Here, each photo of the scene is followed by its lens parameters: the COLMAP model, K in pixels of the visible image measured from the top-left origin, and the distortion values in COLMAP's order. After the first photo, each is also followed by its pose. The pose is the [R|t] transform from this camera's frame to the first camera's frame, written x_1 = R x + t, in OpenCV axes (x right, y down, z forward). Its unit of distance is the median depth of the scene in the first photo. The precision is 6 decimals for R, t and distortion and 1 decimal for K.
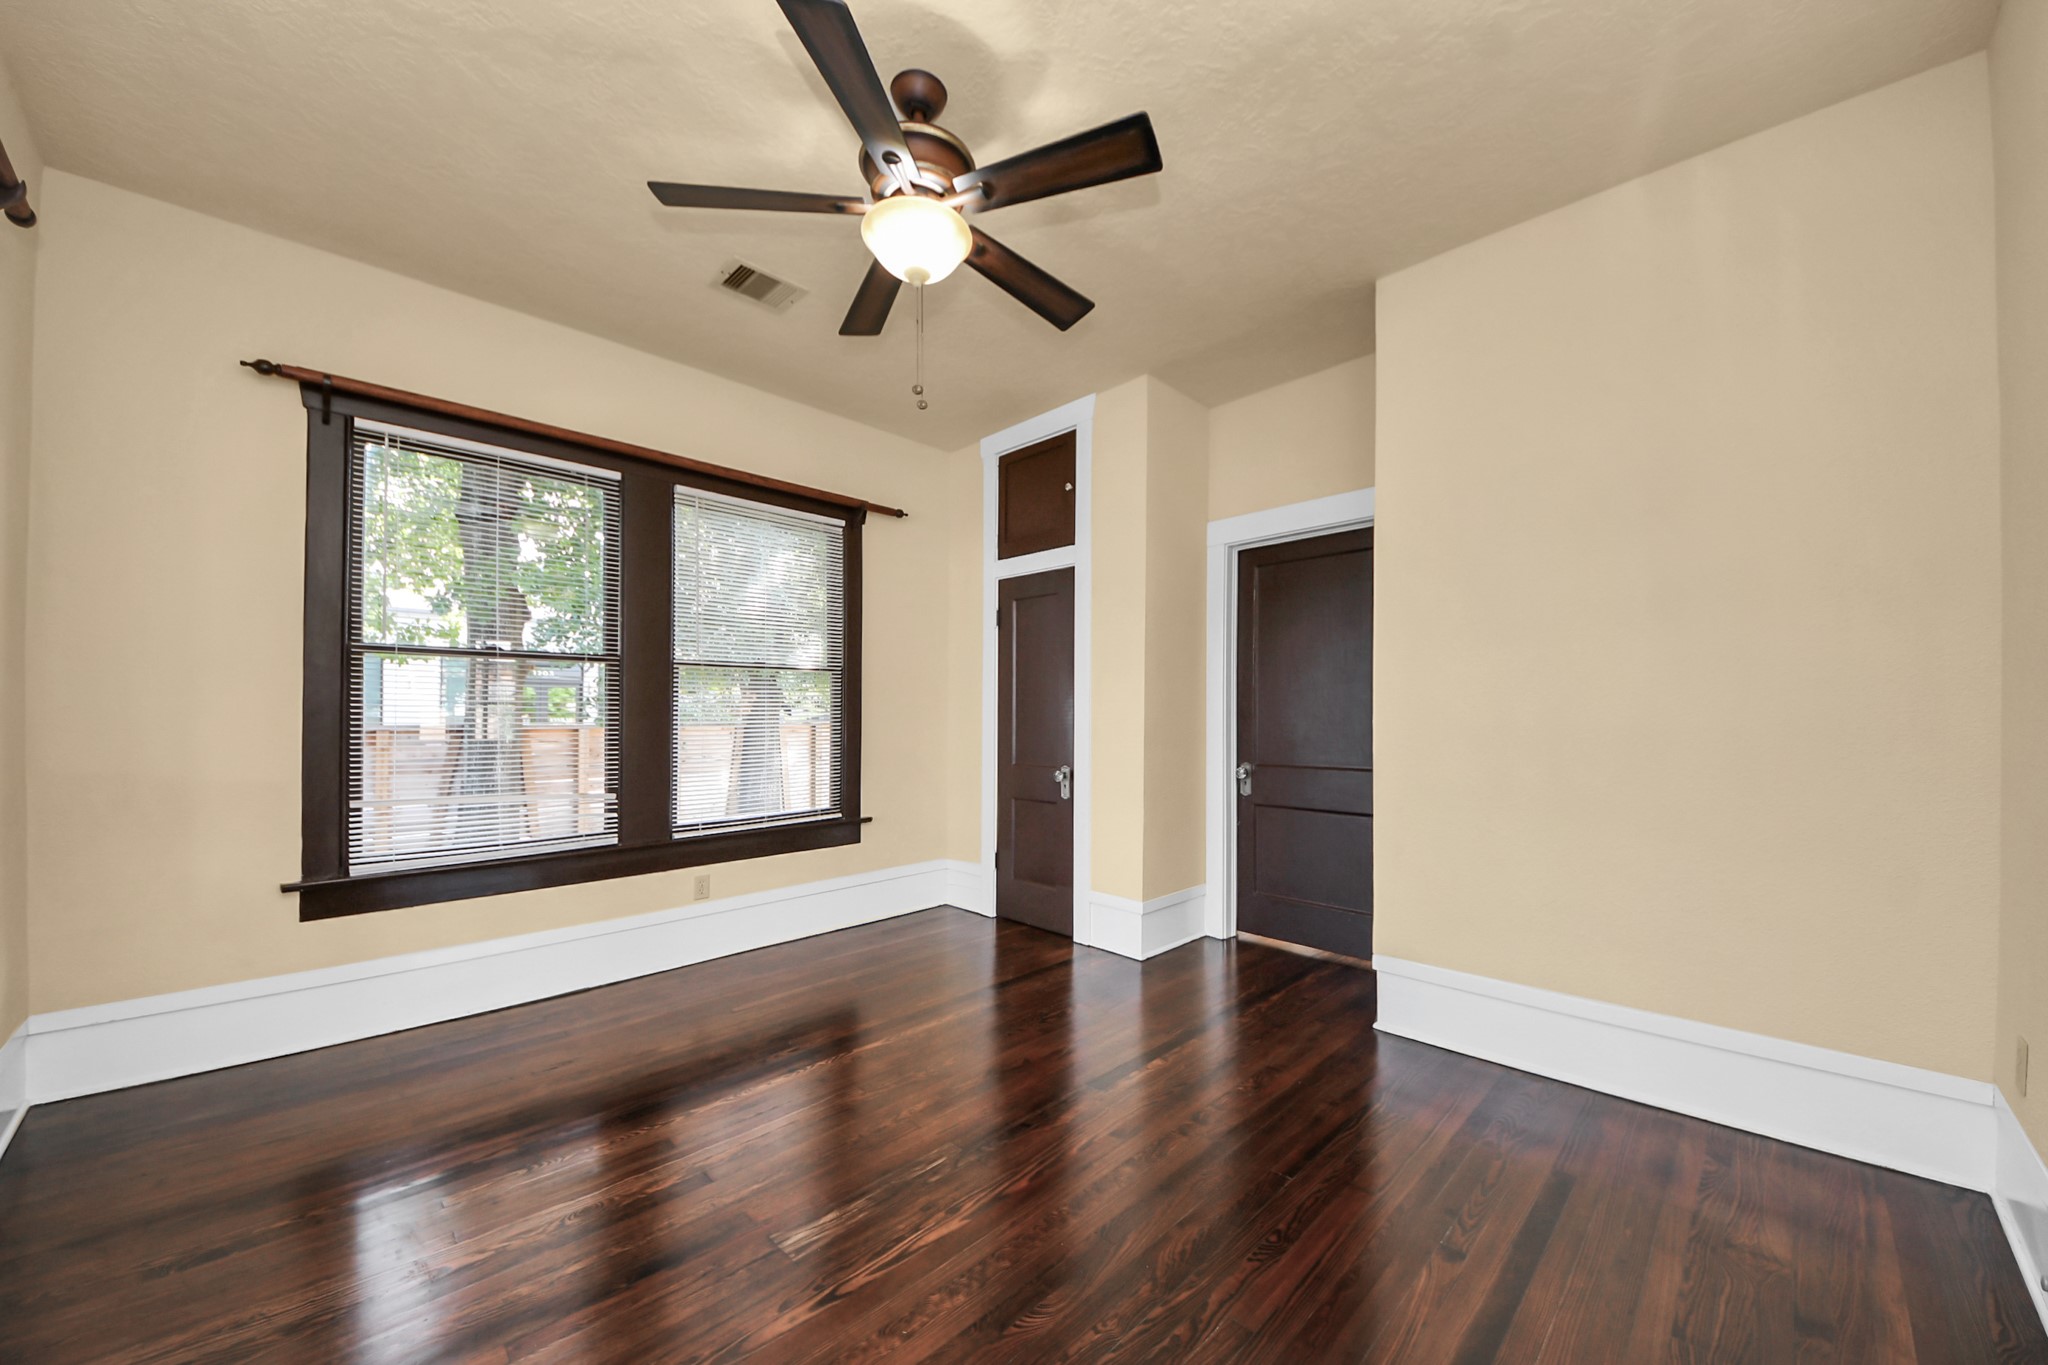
lens RADIAL K [[759.3, 0, 1043.5], [0, 759.3, 715.2], [0, 0, 1]] dist [0.013629, -0.001531]
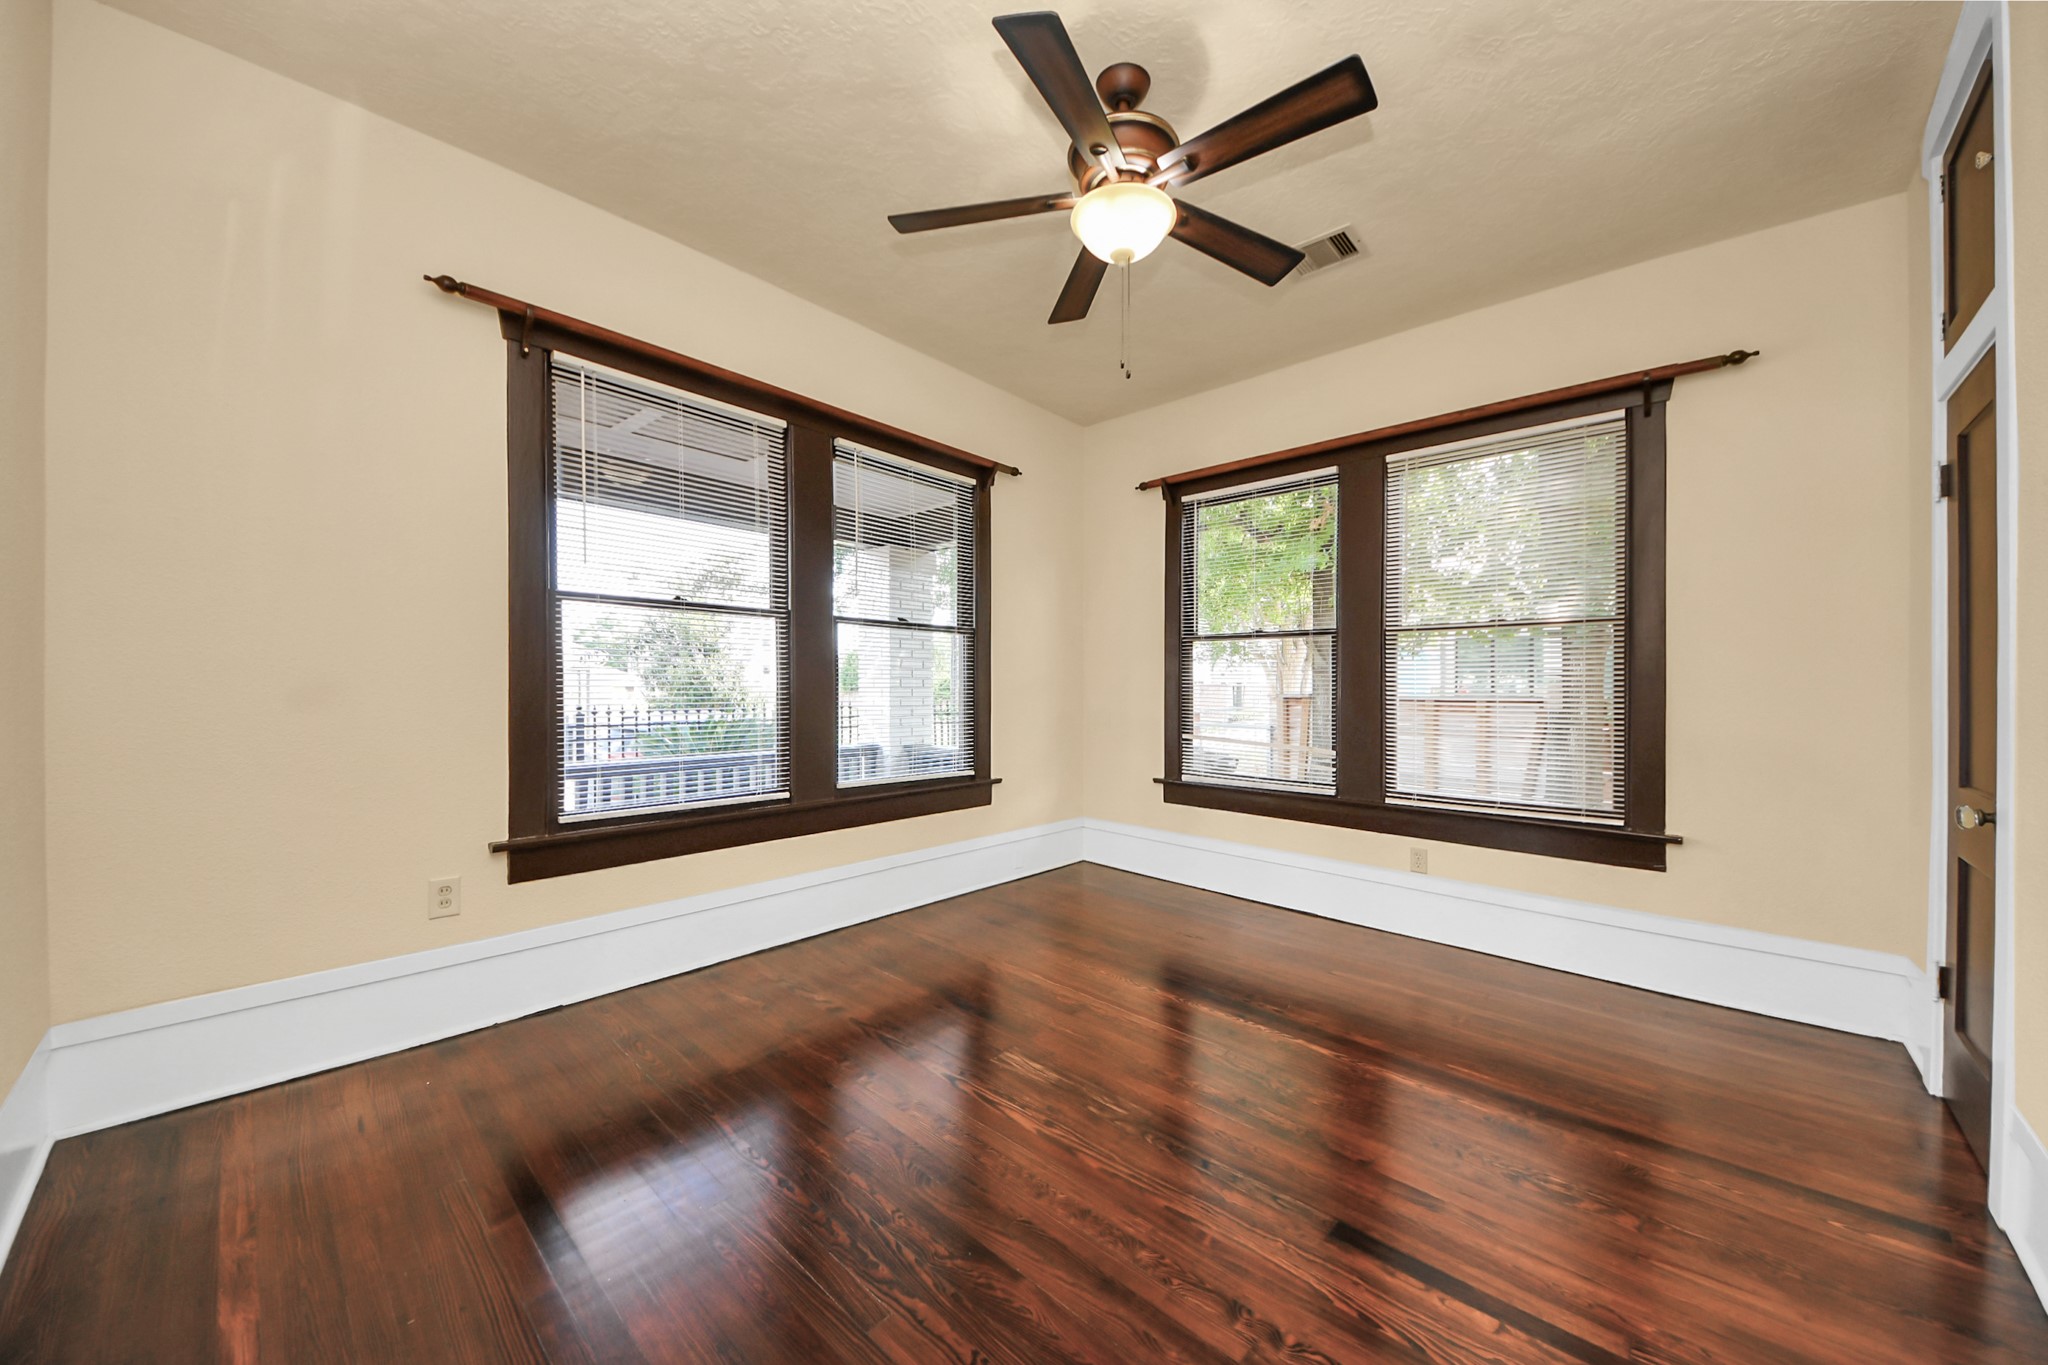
lens RADIAL K [[759.3, 0, 1026.0], [0, 759.3, 678.7], [0, 0, 1]] dist [0.013629, -0.001531]
pose [[-0.012815, -0.008798, -0.999879, 0.502939], [-0.009988, 0.999913, -0.008670, 0.009664], [0.999868, 0.009876, -0.012902, 0.499161]]
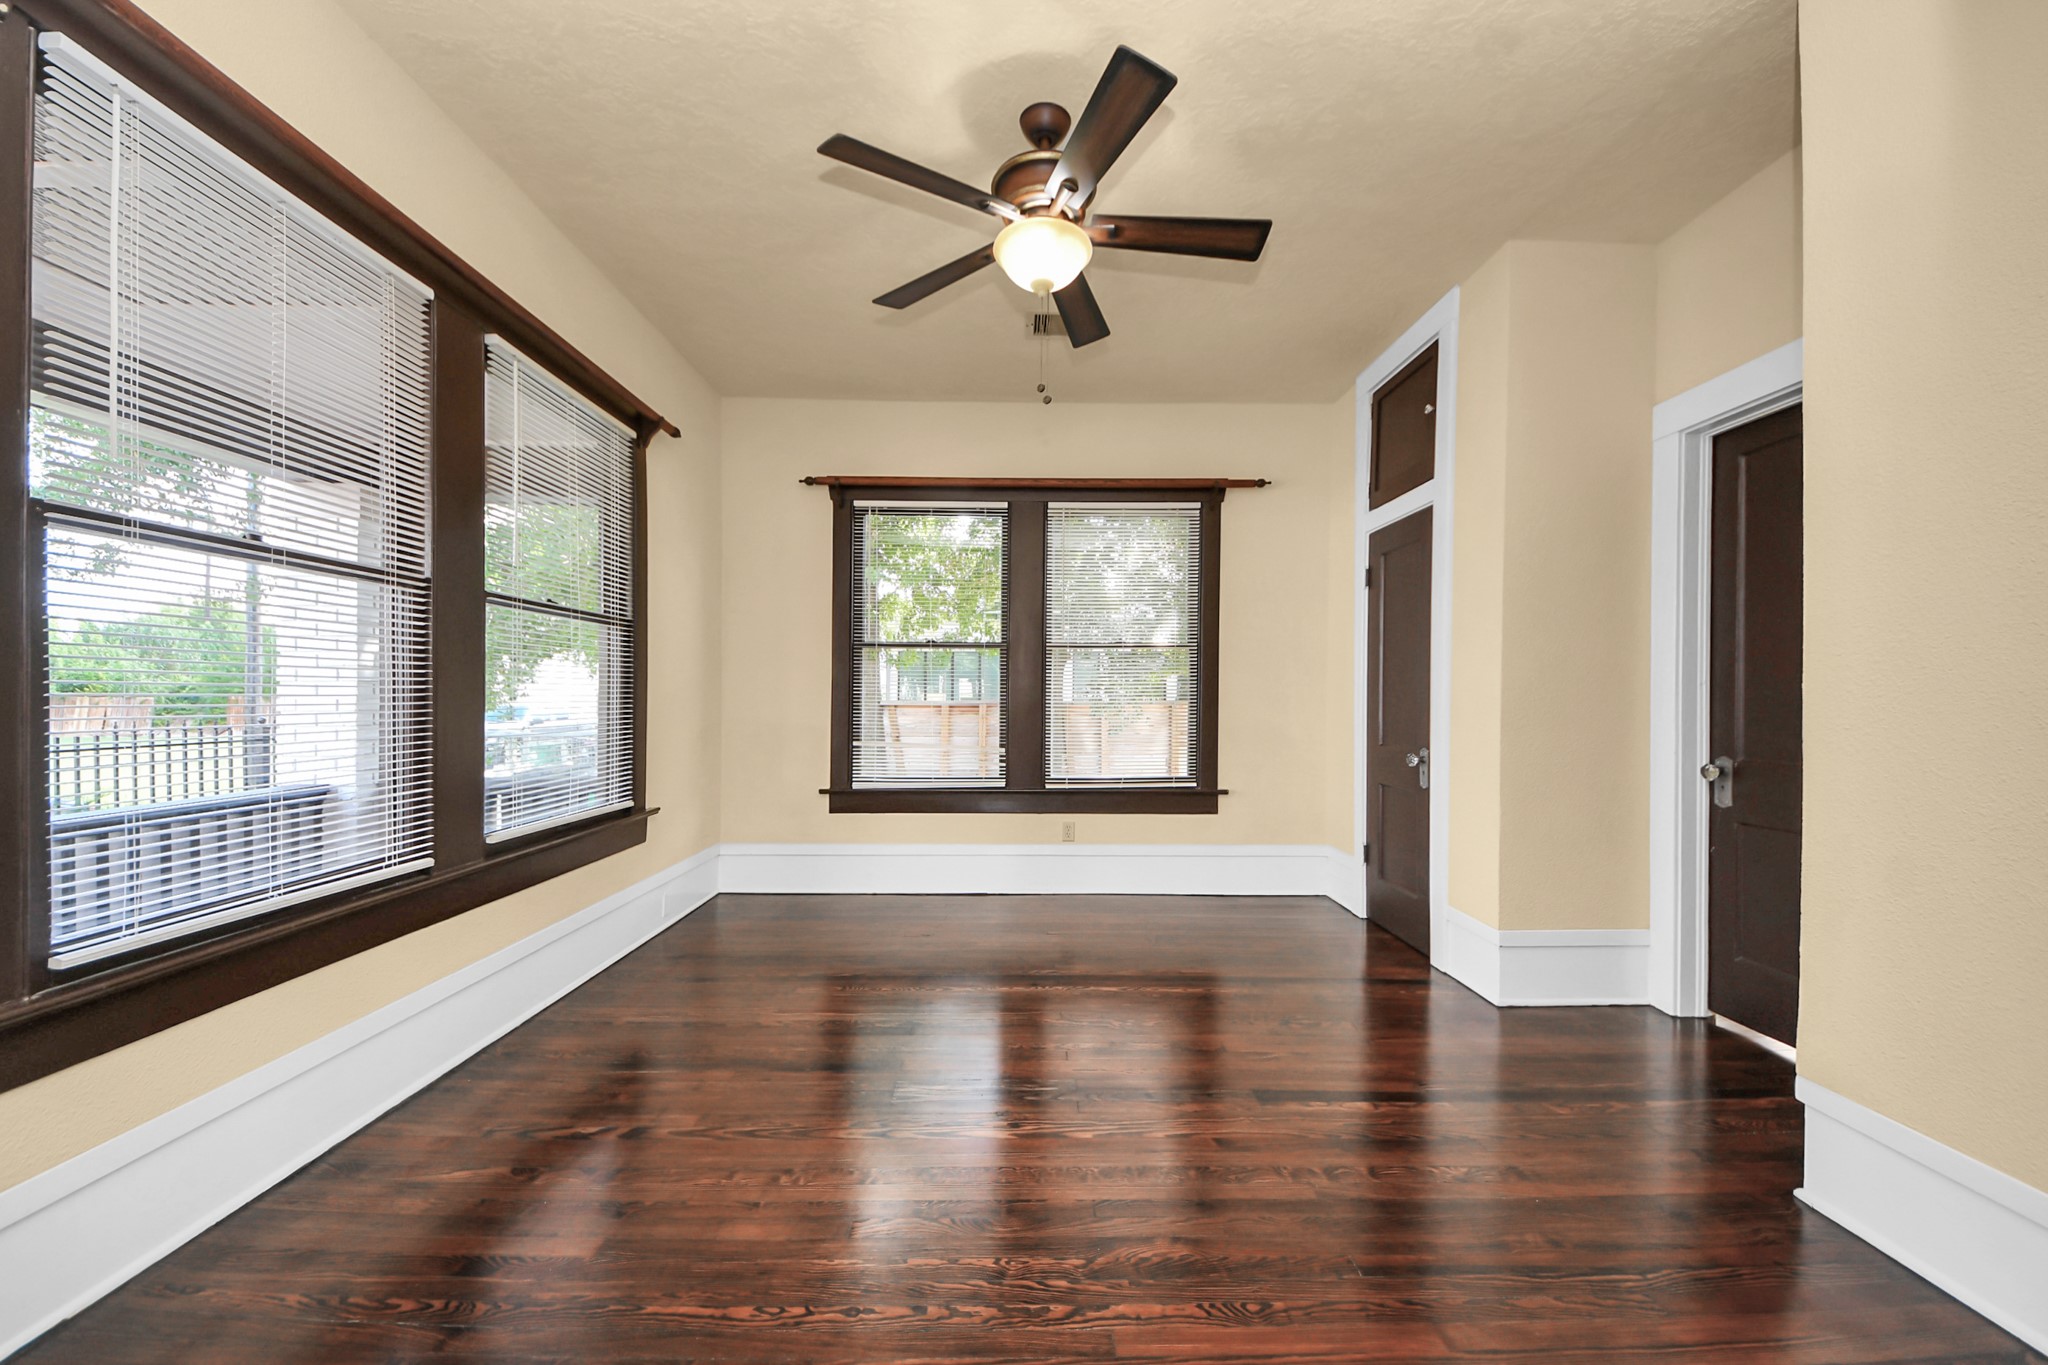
lens RADIAL K [[759.3, 0, 1032.2], [0, 759.3, 697.4], [0, 0, 1]] dist [0.013629, -0.001531]
pose [[0.695522, 0.002630, -0.718500, 0.355044], [-0.002791, 0.999996, 0.000959, 0.012517], [0.718500, 0.001339, 0.695526, 0.123681]]
